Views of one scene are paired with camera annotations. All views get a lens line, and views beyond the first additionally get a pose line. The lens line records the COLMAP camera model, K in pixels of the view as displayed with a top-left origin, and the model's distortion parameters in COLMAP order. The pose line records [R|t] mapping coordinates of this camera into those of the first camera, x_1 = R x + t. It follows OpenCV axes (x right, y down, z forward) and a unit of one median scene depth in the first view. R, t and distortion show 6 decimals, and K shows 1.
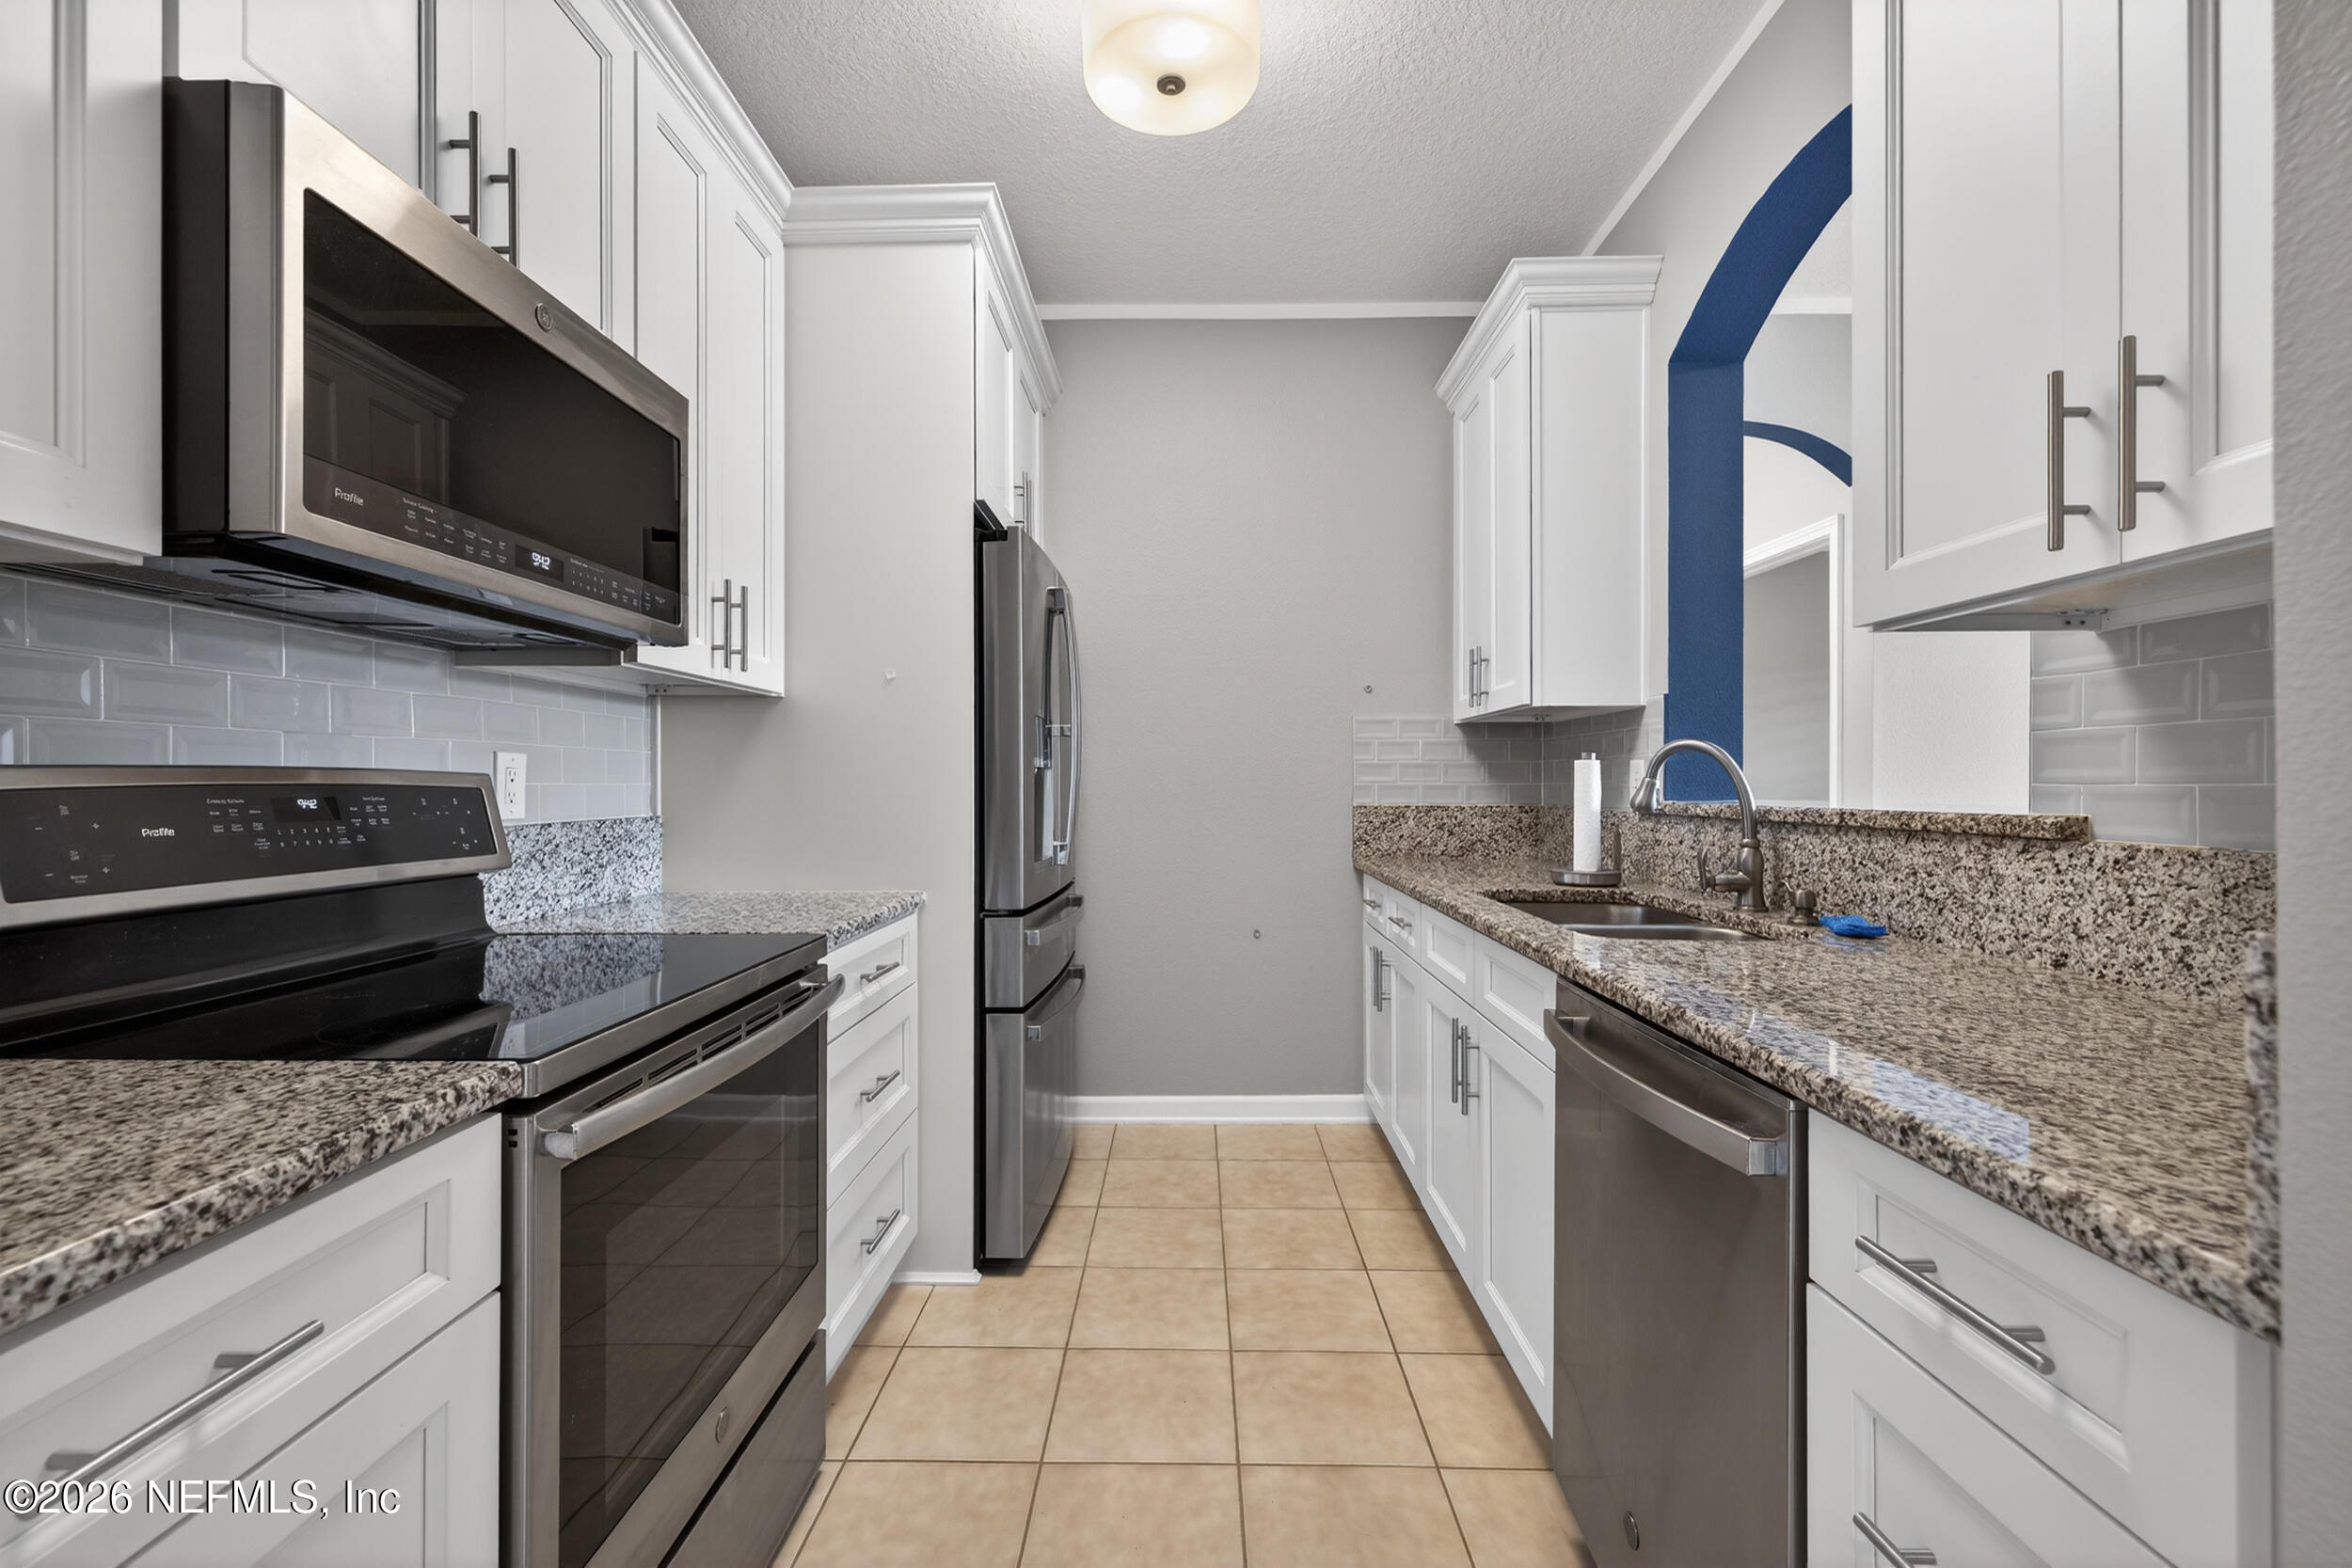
lens RADIAL K [[1056.7, 0, 1176.0], [0, 1056.7, 784.0], [0, 0, 1]] dist [-0.000415, -0.000084]
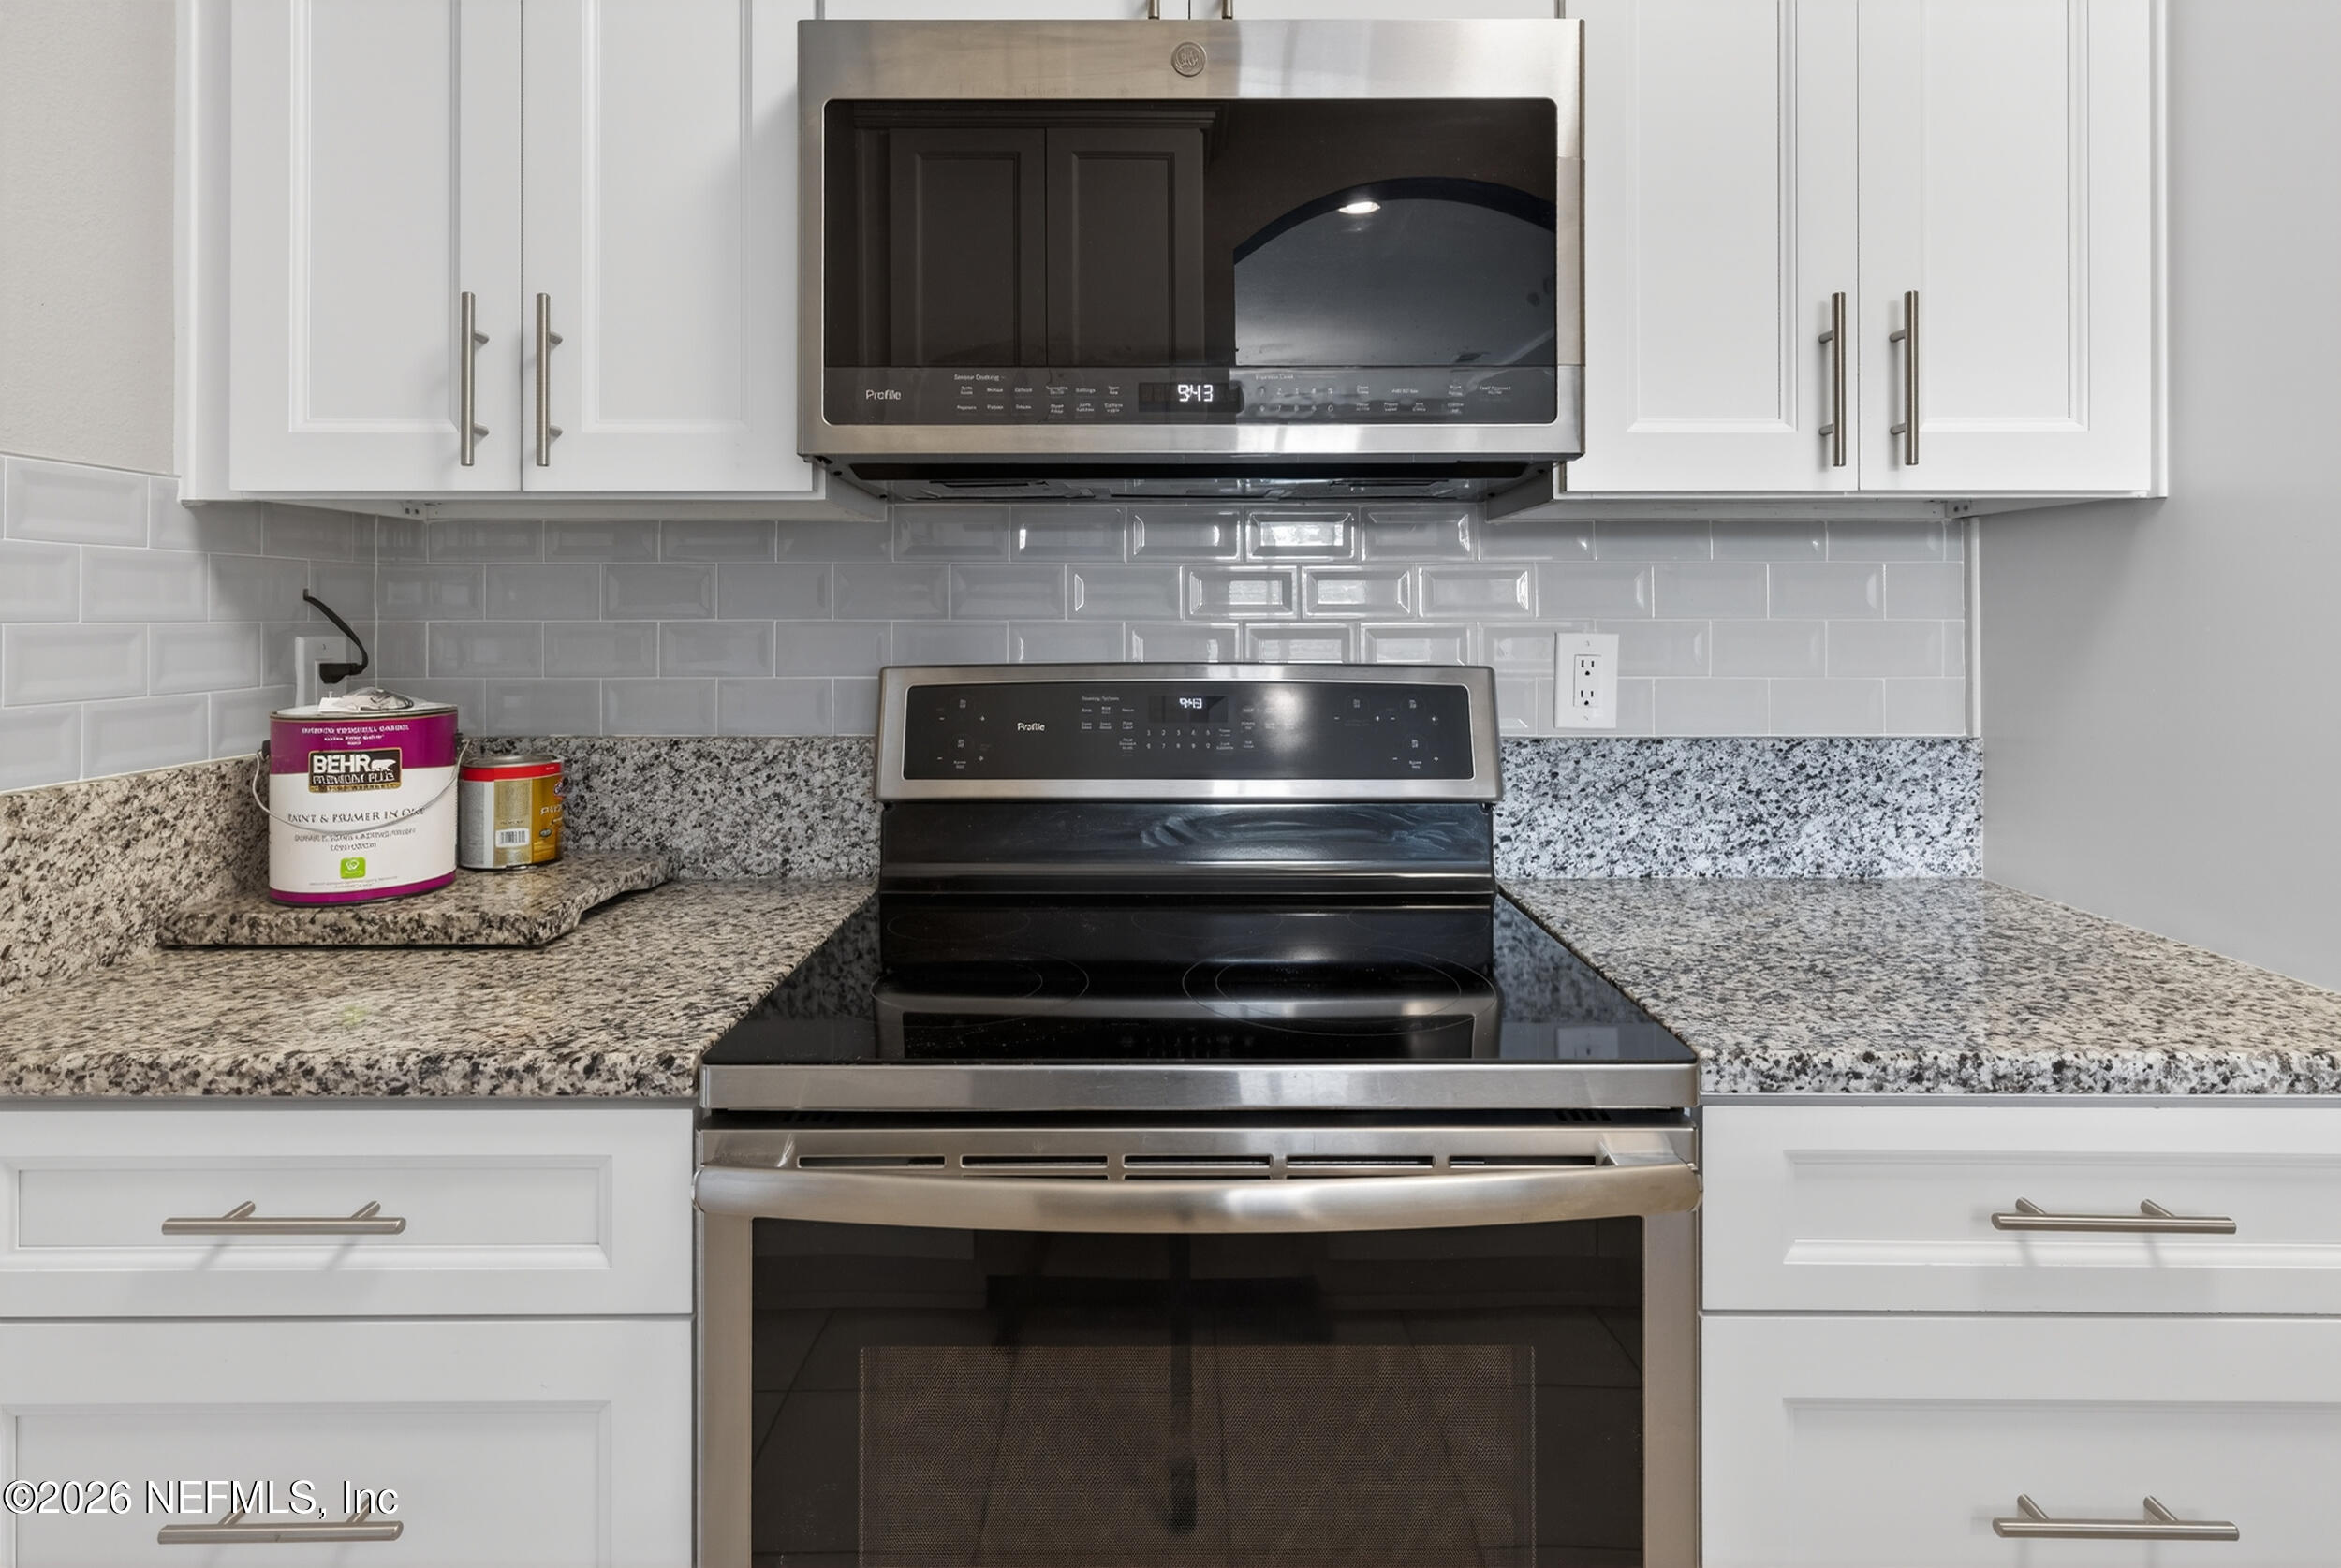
lens RADIAL K [[1199.9, 0, 1144.9], [0, 1199.9, 615.8], [0, 0, 1]] dist [0.000332, 0.000061]
pose [[-0.005623, 0.000181, -0.999984, 0.220575], [0.003552, 0.999994, 0.000161, -0.057088], [0.999978, -0.003551, -0.005623, 0.956295]]
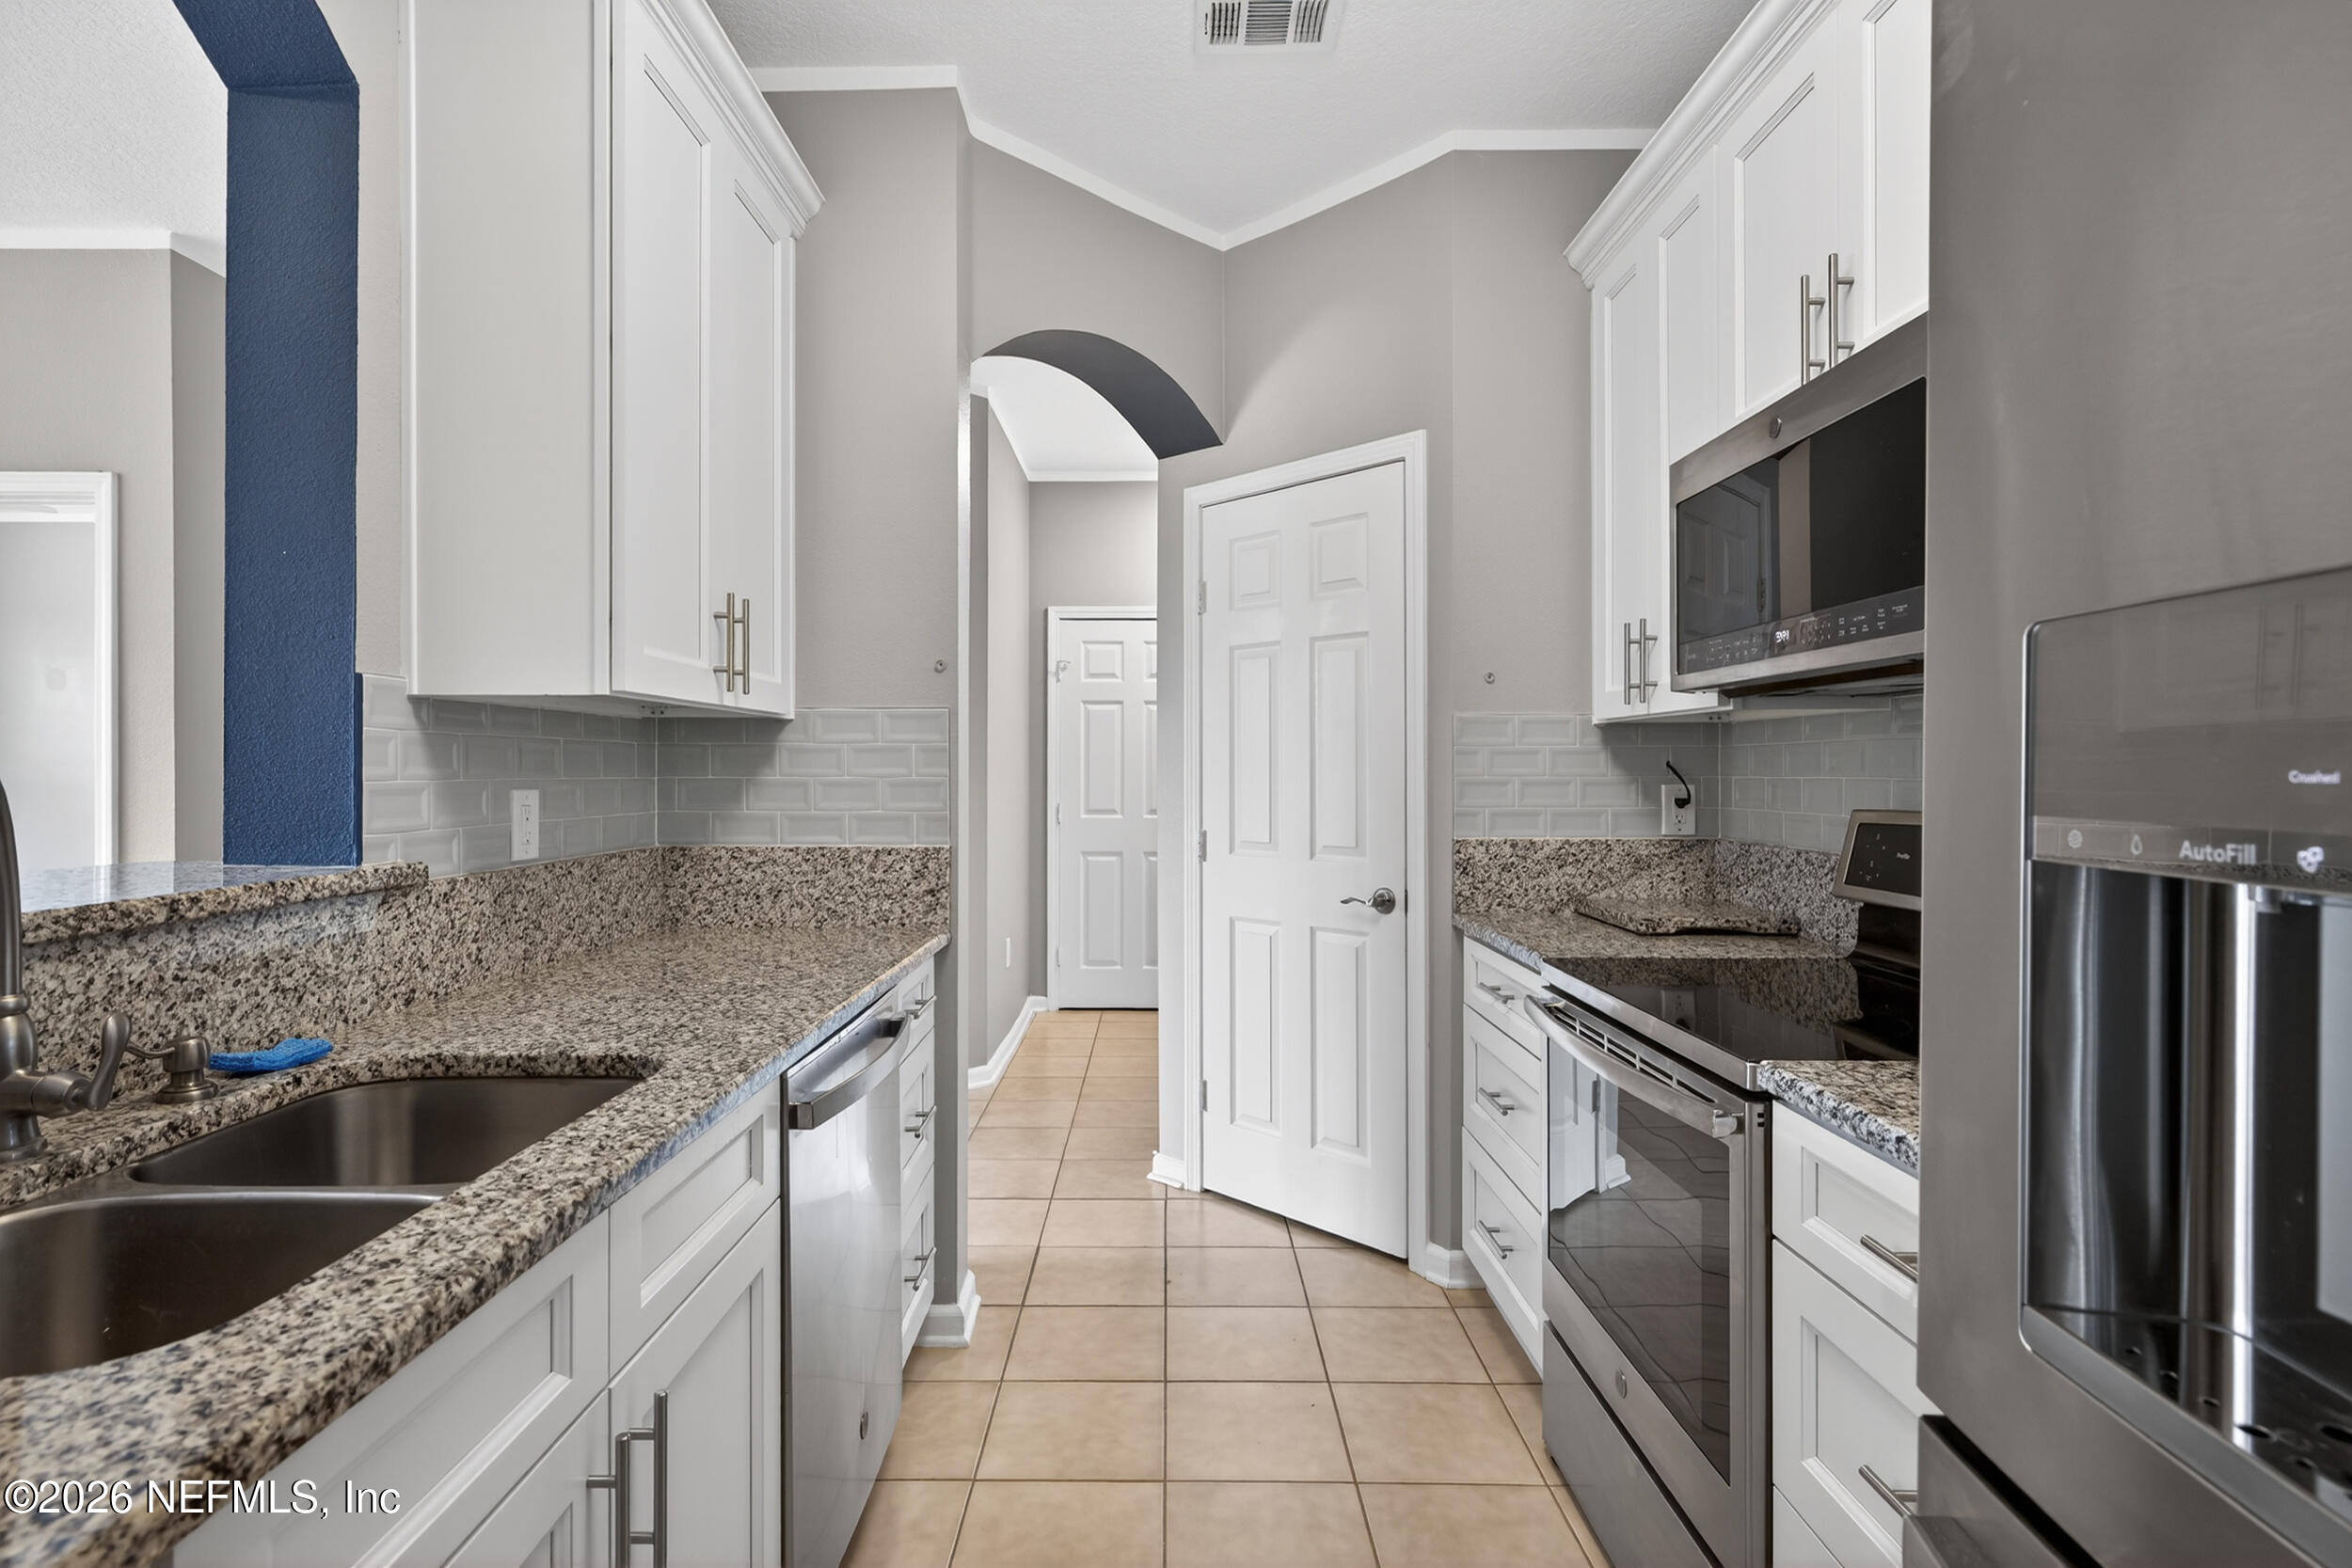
lens RADIAL K [[1056.7, 0, 1176.0], [0, 1056.7, 784.0], [0, 0, 1]] dist [-0.000415, -0.000084]
pose [[-0.999847, 0.000587, -0.017478, 0.078732], [0.000424, 0.999956, 0.009364, -0.060134], [0.017483, 0.009355, -0.999803, 2.109390]]
